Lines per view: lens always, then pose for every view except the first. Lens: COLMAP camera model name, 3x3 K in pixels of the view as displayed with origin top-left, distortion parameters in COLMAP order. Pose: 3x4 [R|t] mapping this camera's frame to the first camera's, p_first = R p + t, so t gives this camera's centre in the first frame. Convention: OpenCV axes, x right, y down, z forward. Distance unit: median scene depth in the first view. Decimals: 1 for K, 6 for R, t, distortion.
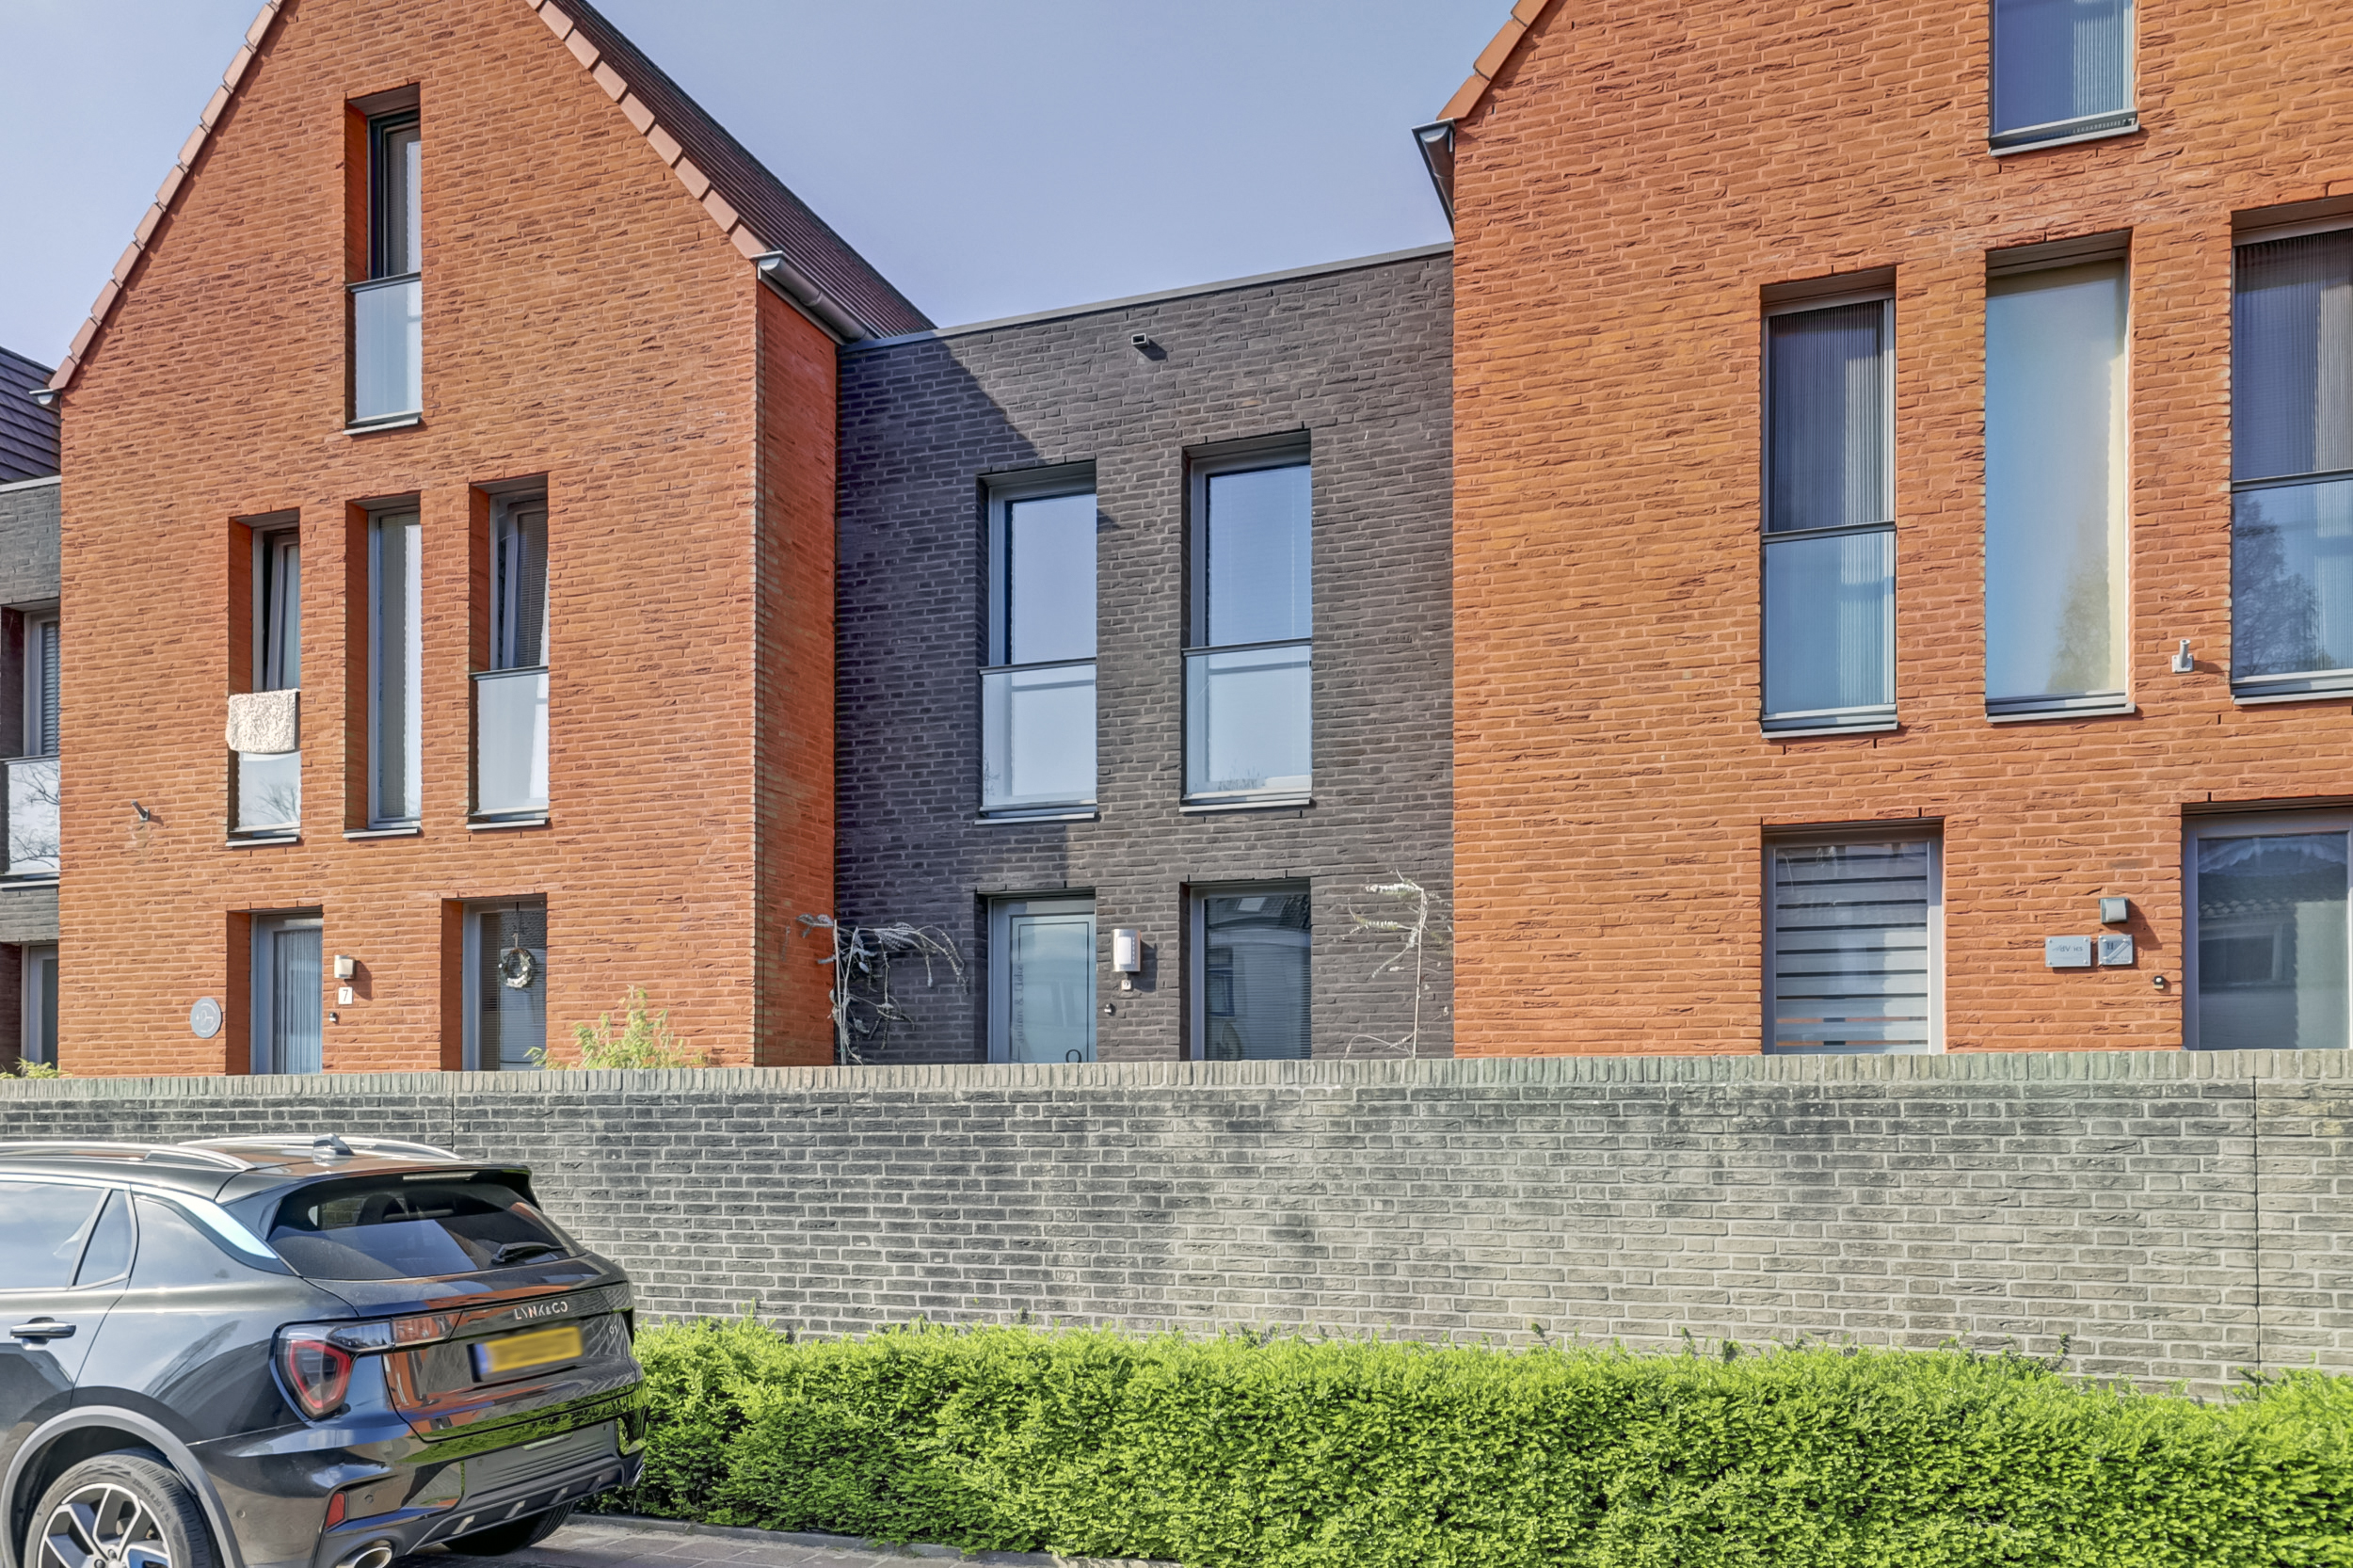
lens RADIAL K [[1679.5, 0, 1191.1], [0, 1679.5, 1129.0], [0, 0, 1]] dist [0.013715, -0.000620]
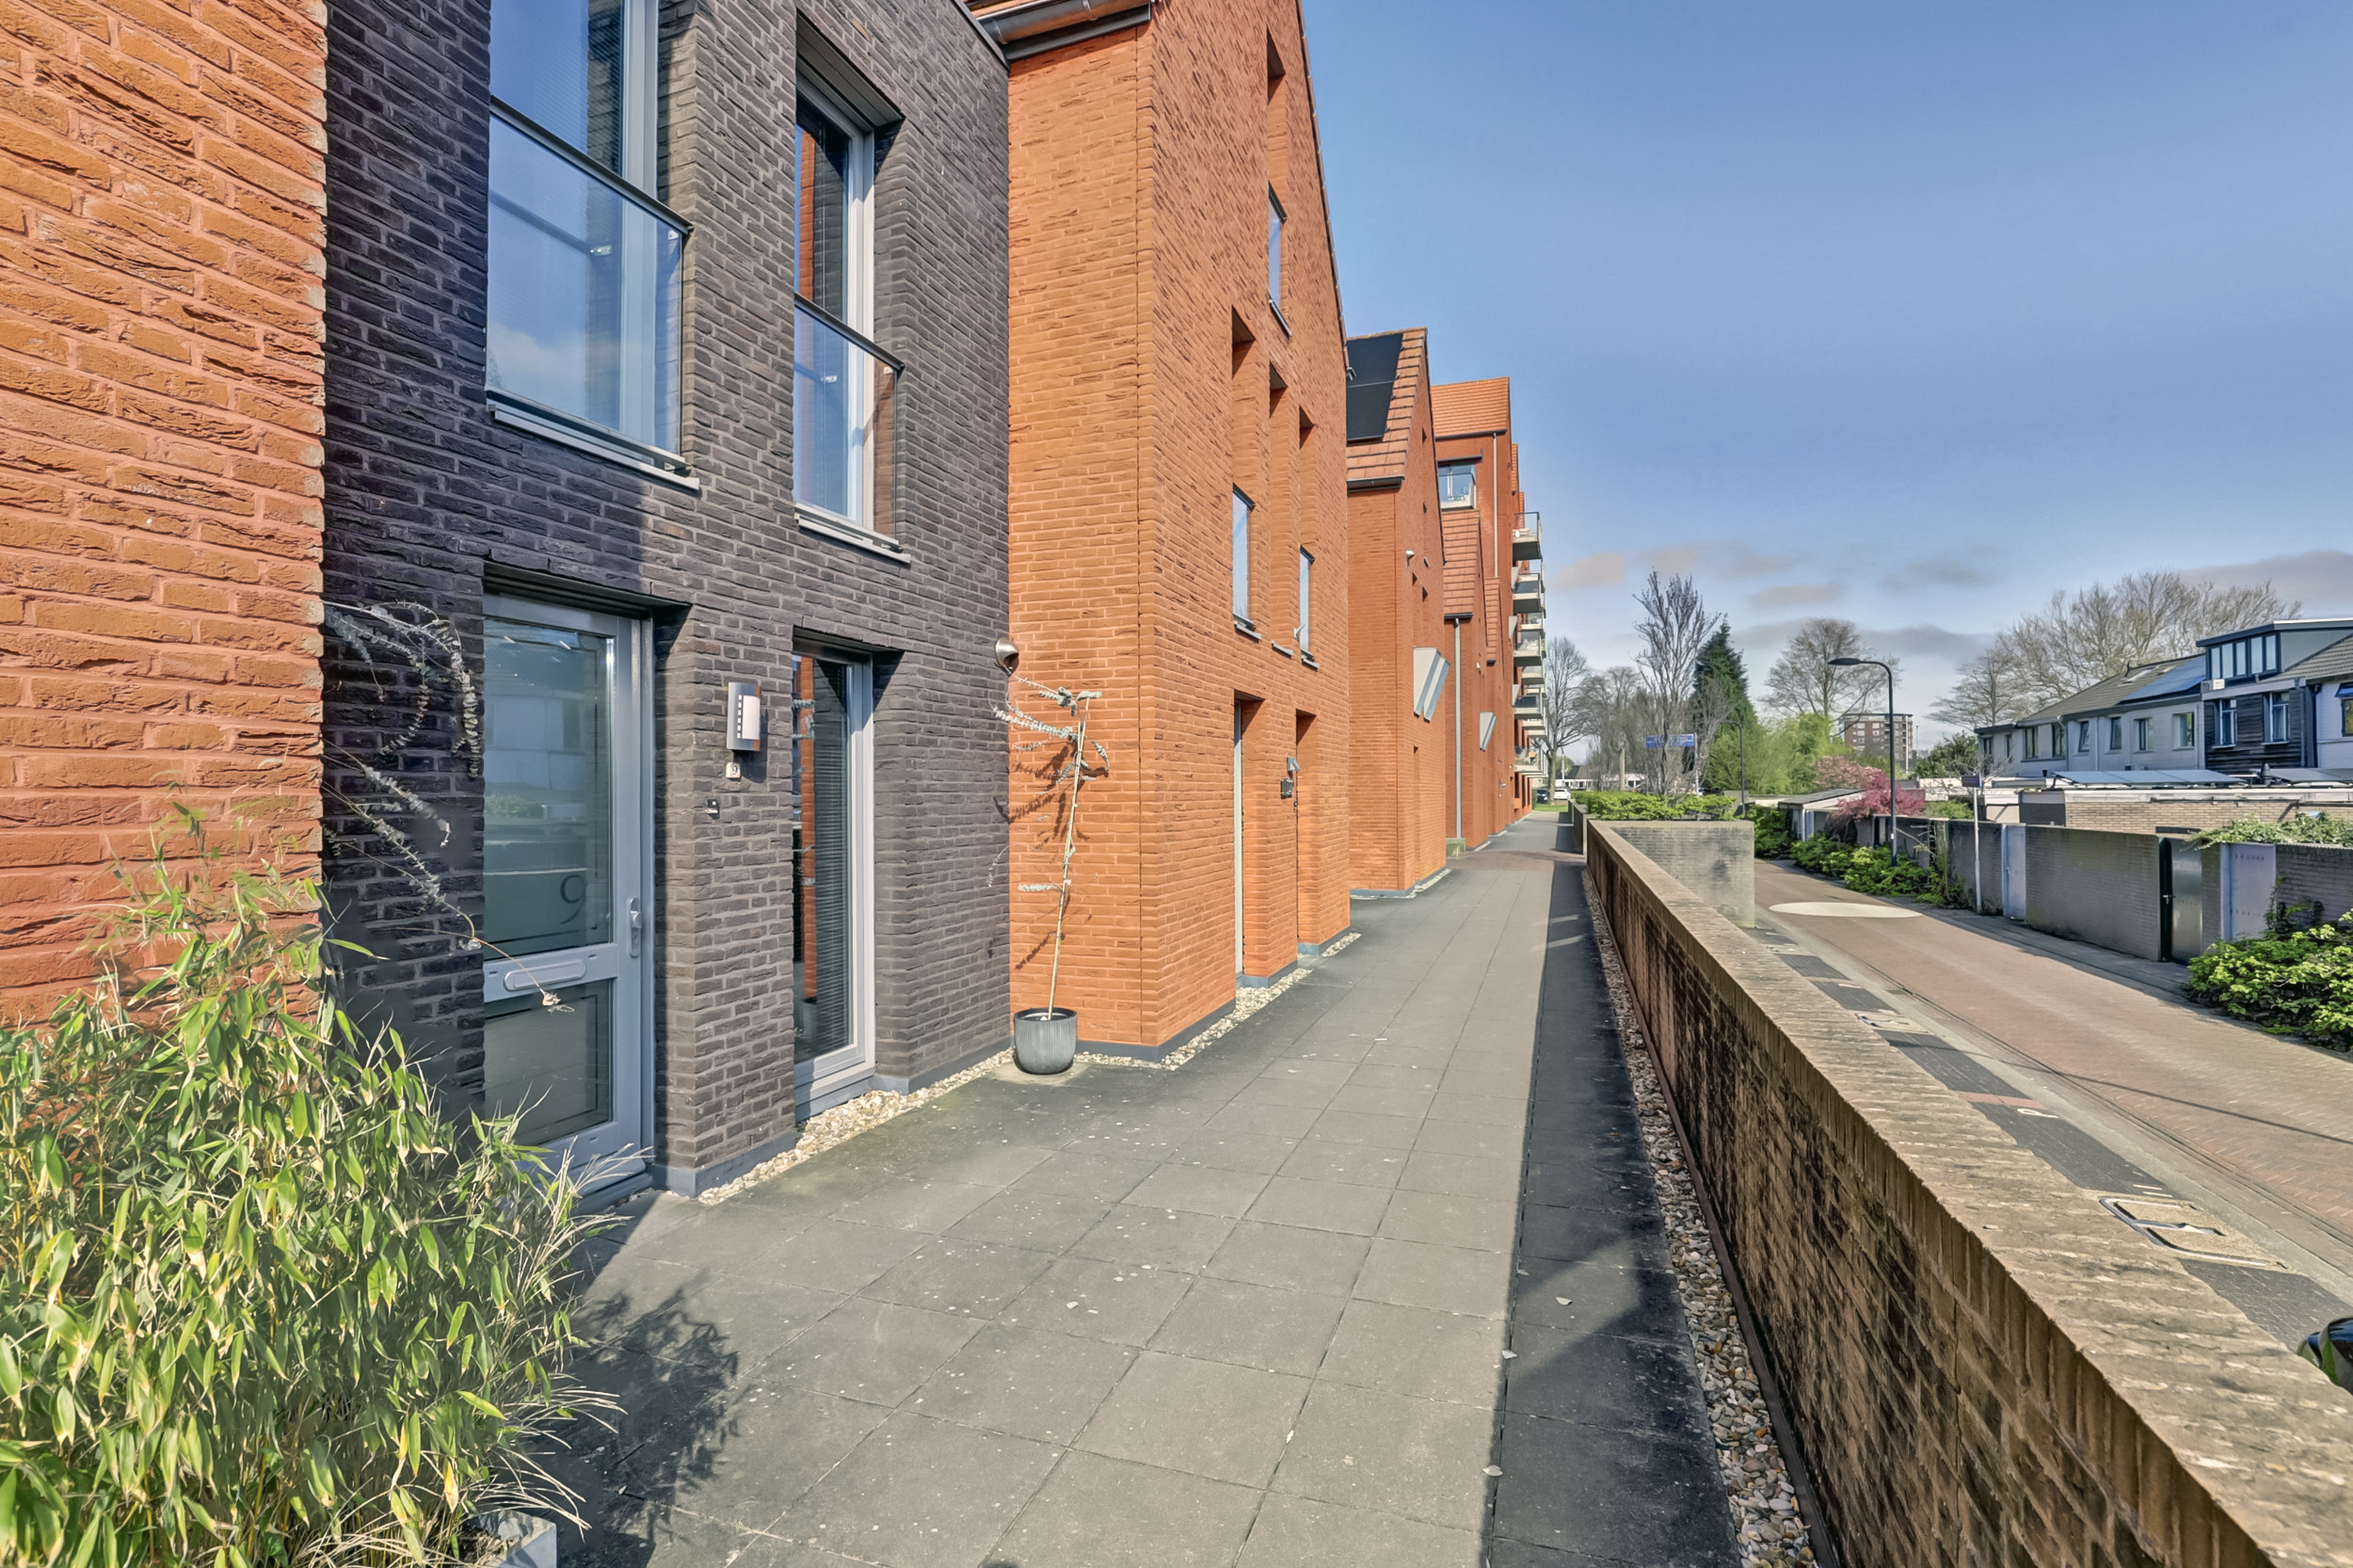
lens RADIAL K [[1082.8, 0, 1180.1], [0, 1082.8, 784.7], [0, 0, 1]] dist [-0.021722, 0.006209]
pose [[-0.004057, 0.006343, 0.999972, -0.555884], [0.009026, 0.999939, -0.006306, -0.095599], [-0.999951, 0.009000, -0.004114, 1.043072]]
